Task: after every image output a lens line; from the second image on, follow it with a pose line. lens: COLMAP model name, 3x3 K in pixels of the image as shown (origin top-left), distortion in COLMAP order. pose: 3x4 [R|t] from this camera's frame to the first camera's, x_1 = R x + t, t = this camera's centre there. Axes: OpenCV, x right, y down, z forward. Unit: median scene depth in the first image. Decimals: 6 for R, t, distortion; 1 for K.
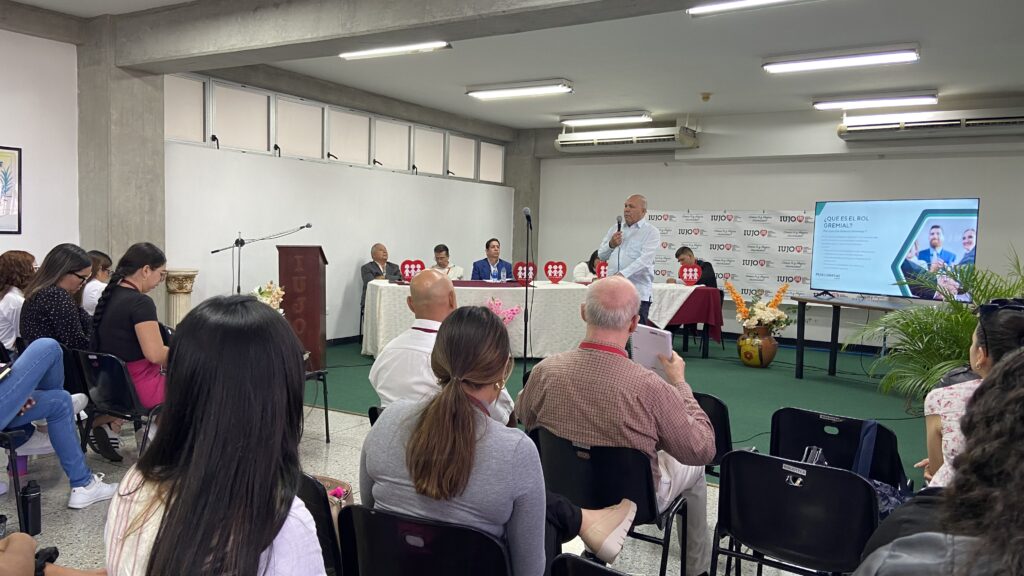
lens RADIAL K [[779.5, 0, 510.0], [0, 779.5, 285.0], [0, 0, 1]] dist [0.008269, -0.007517]
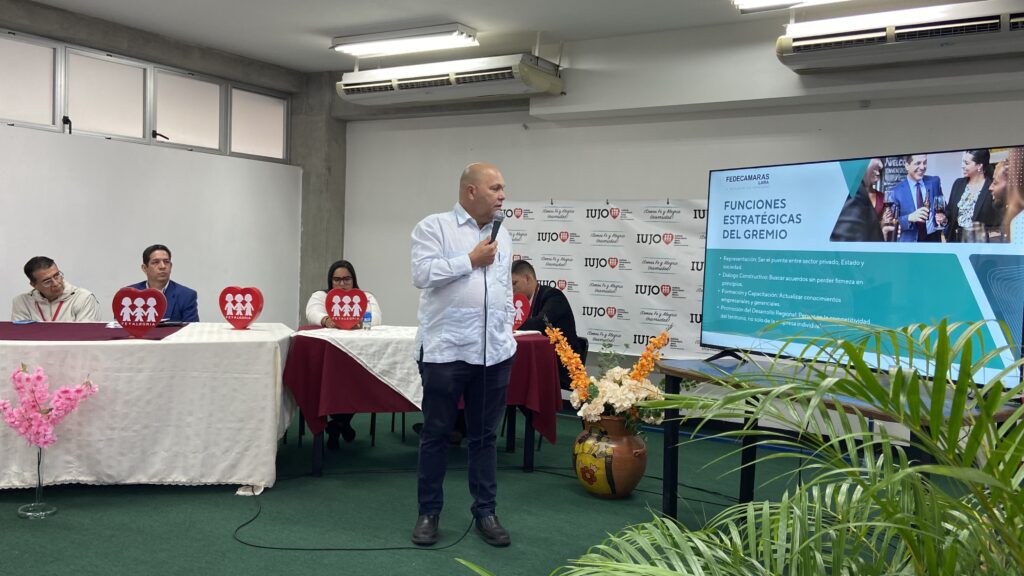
lens RADIAL K [[882.9, 0, 541.9], [0, 882.9, 272.8], [0, 0, 1]] dist [0.095792, -0.090488]
pose [[0.999784, 0.004338, 0.020305, 0.213112], [-0.003513, 0.999172, -0.040525, -0.014086], [-0.020464, 0.040445, 0.998972, 0.338963]]
